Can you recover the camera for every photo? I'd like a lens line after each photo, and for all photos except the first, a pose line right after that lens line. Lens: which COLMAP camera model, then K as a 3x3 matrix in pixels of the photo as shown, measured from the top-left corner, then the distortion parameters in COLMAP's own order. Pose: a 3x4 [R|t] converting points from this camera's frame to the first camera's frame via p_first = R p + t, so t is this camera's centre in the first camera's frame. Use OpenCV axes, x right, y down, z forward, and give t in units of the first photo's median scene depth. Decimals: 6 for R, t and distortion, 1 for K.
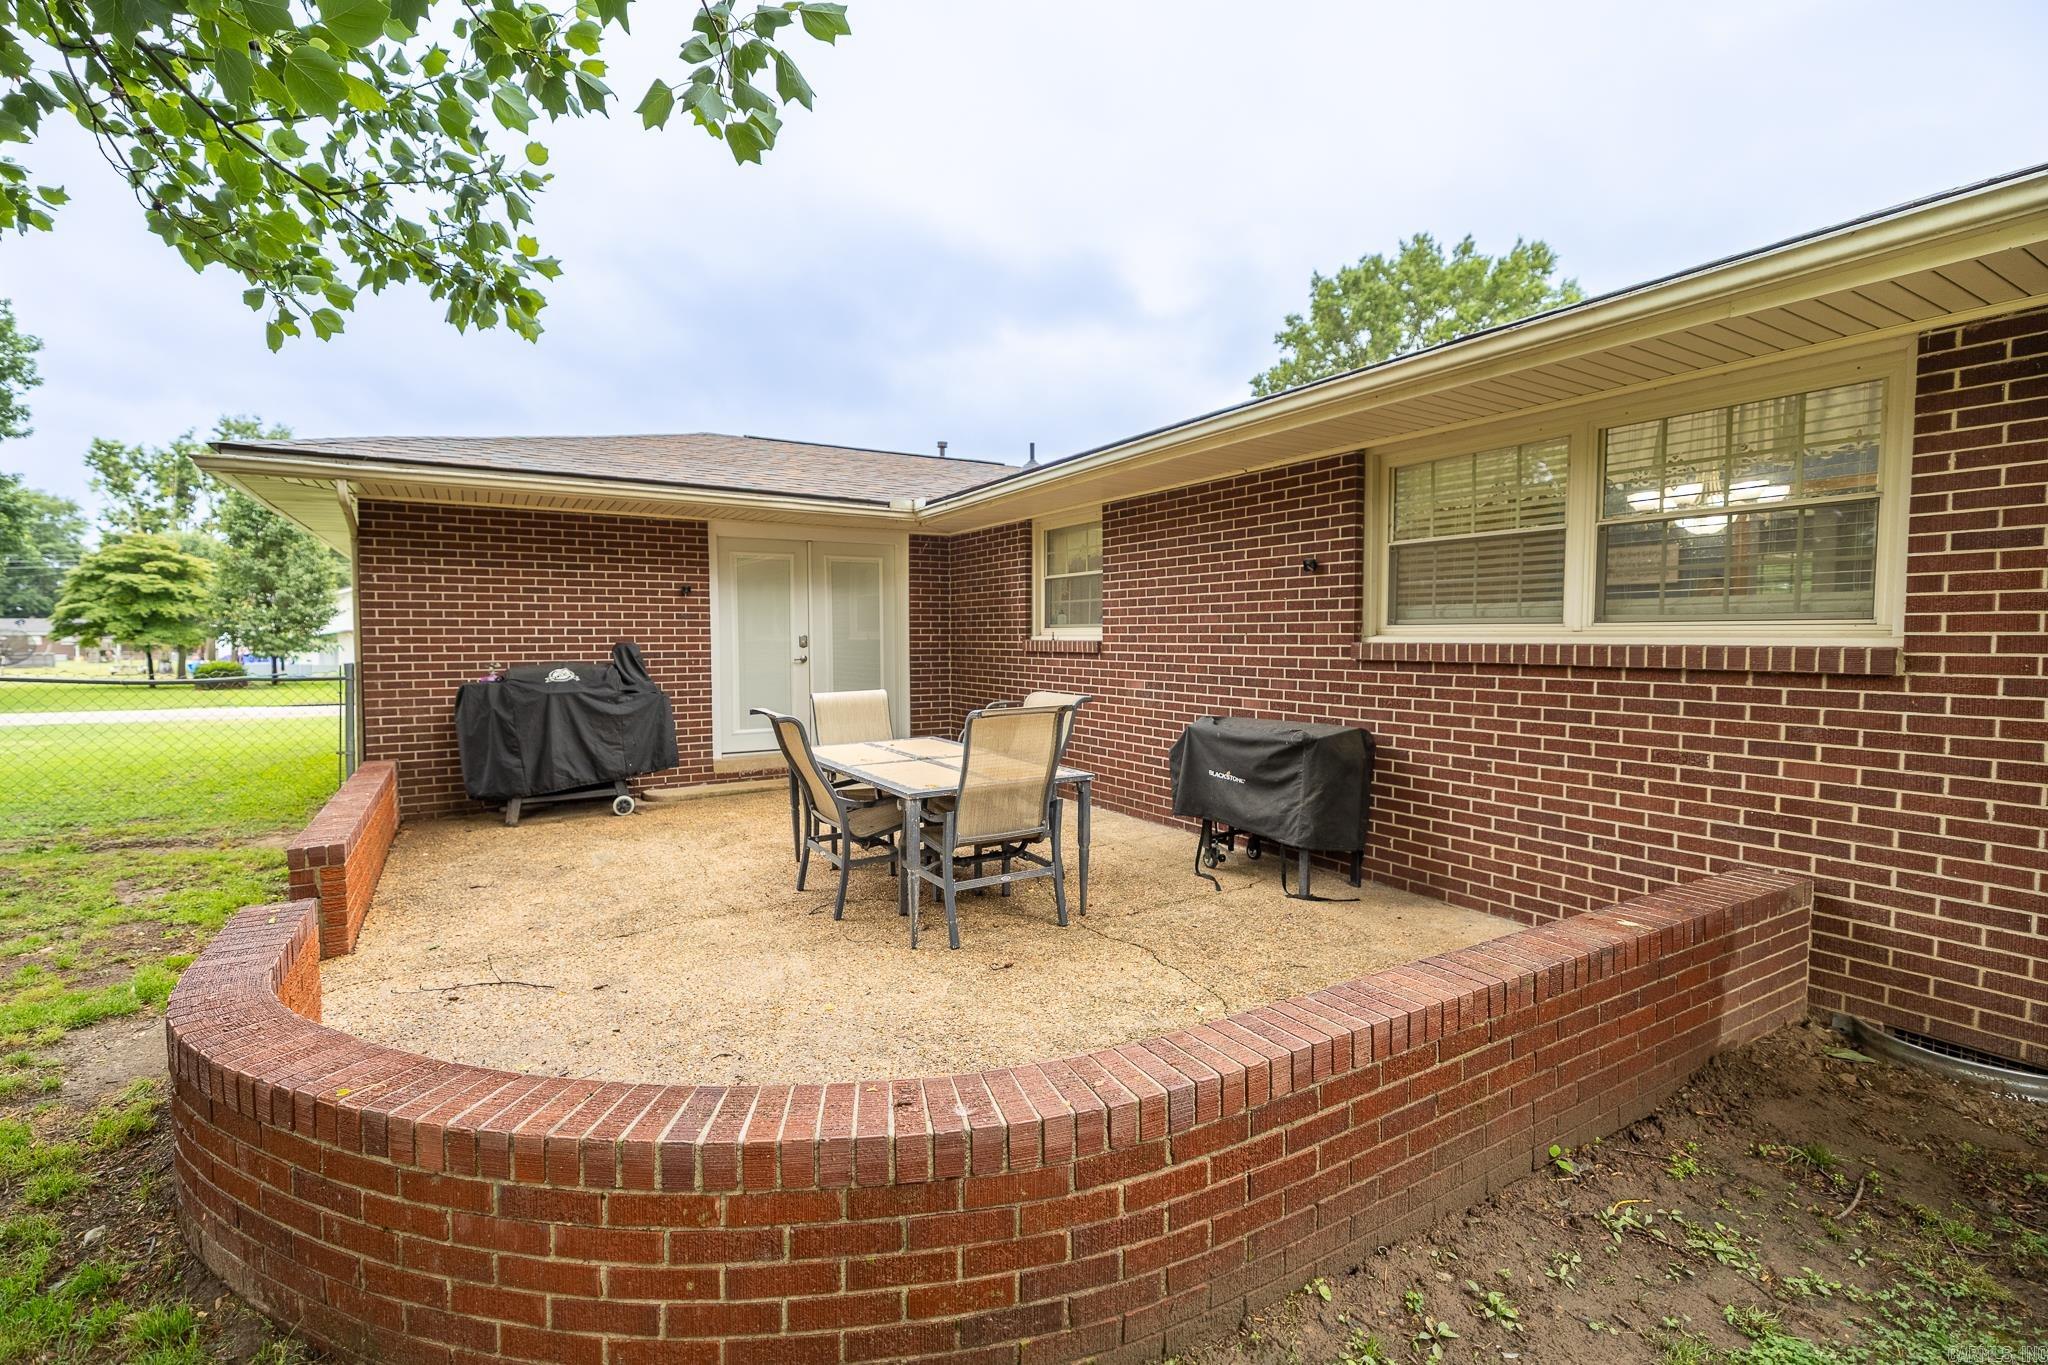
lens RADIAL K [[852.5, 0, 1024.0], [0, 852.5, 682.5], [0, 0, 1]] dist [-0.000303, 0.000095]
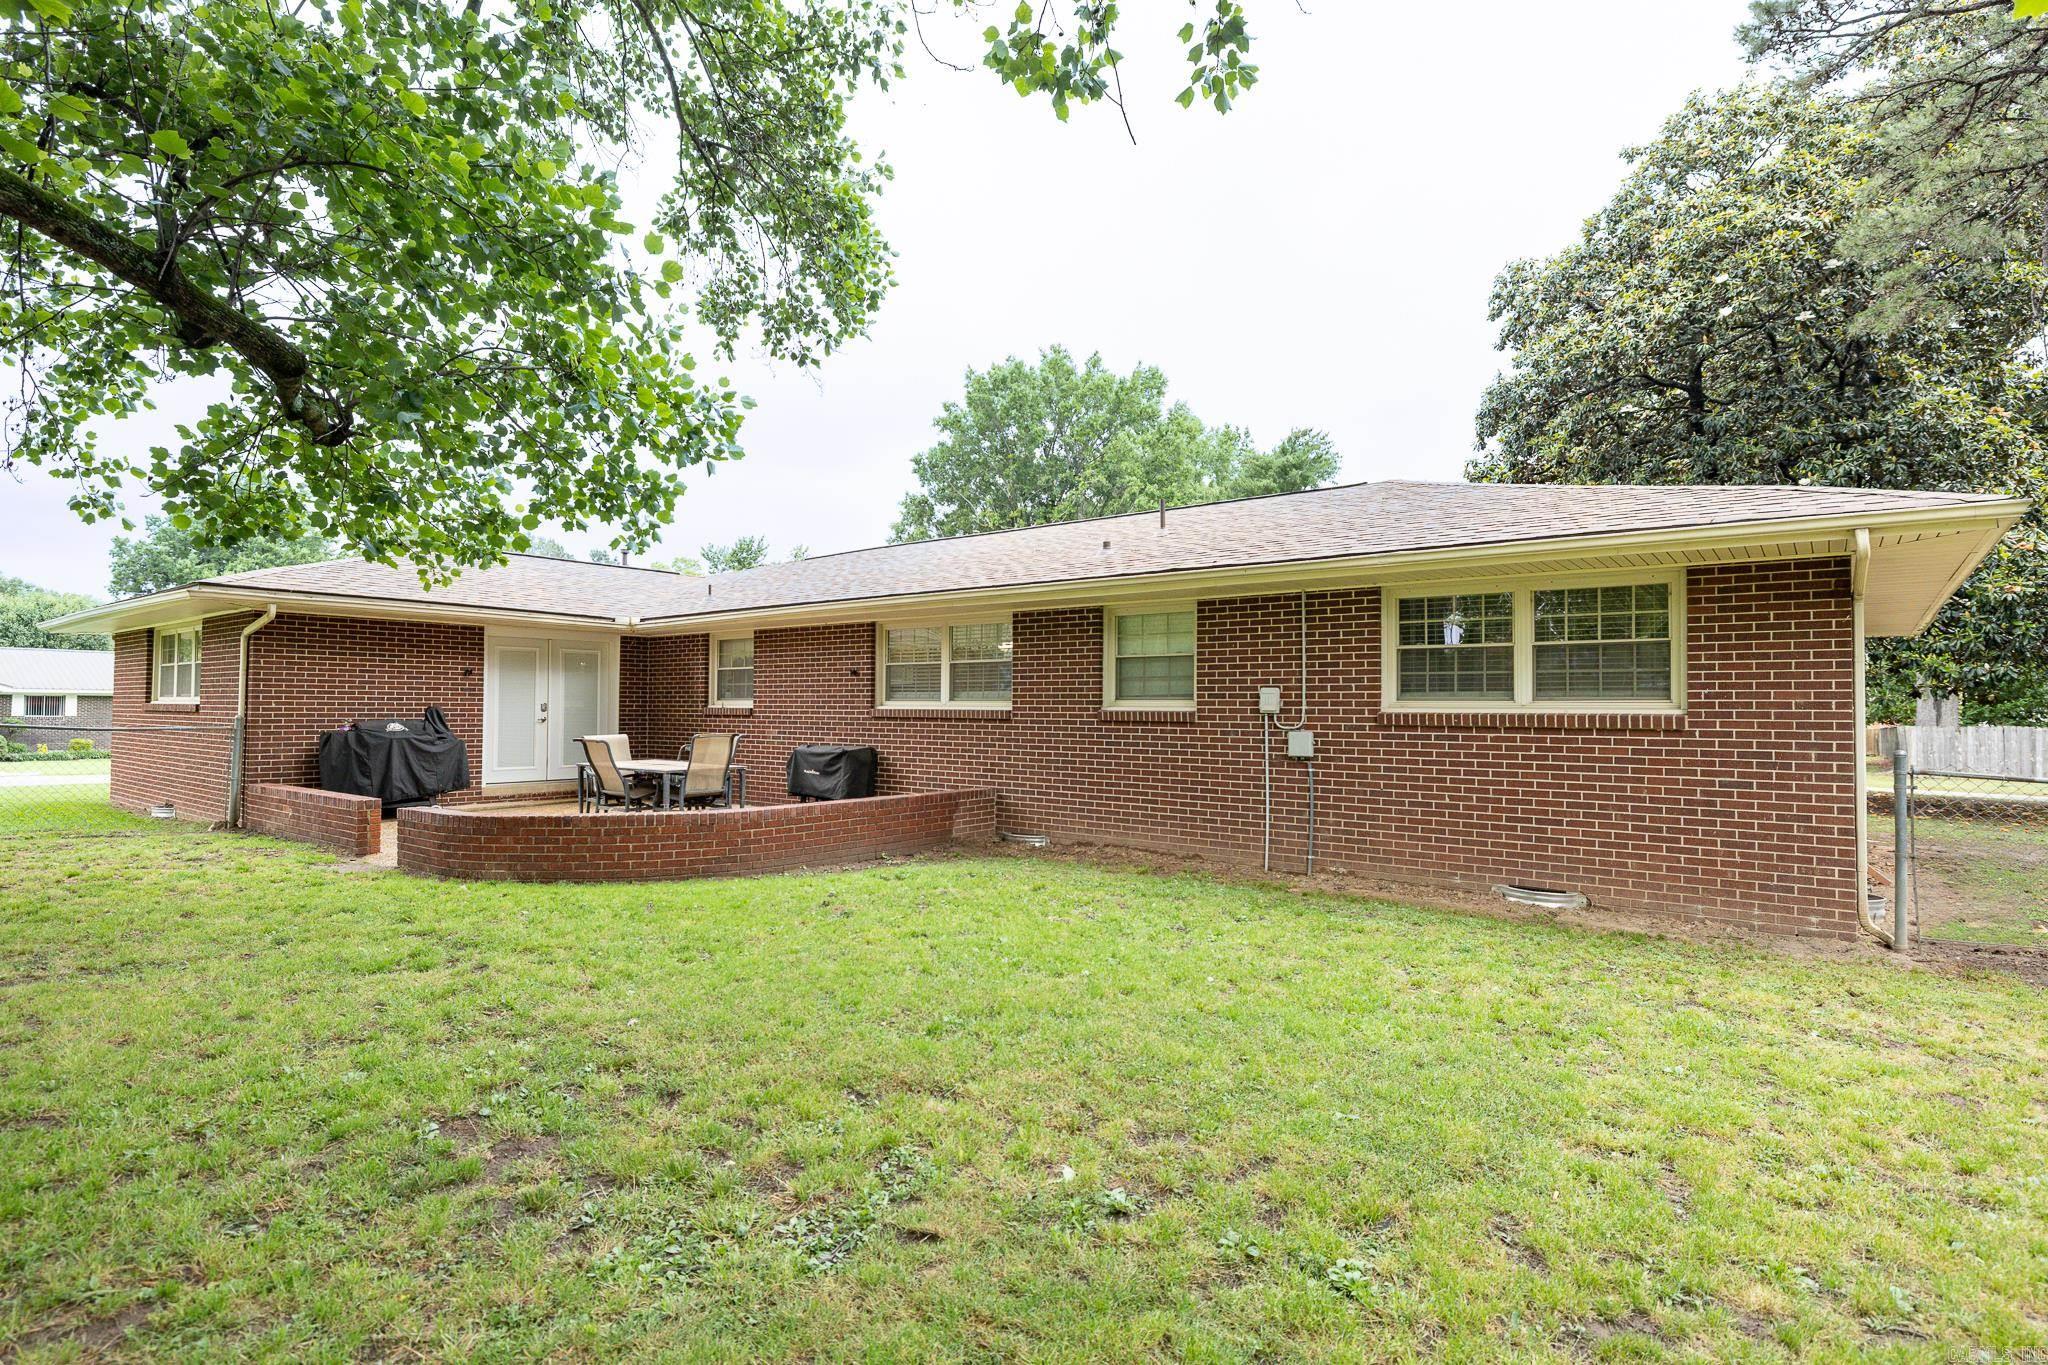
lens RADIAL K [[1010.7, 0, 999.7], [0, 1010.7, 683.1], [0, 0, 1]] dist [0.001064, 0.000346]
pose [[0.948103, 0.016920, 0.317512, -0.075292], [0.008845, 0.996793, -0.079530, 0.059969], [-0.317839, 0.078211, 0.944913, -0.966701]]
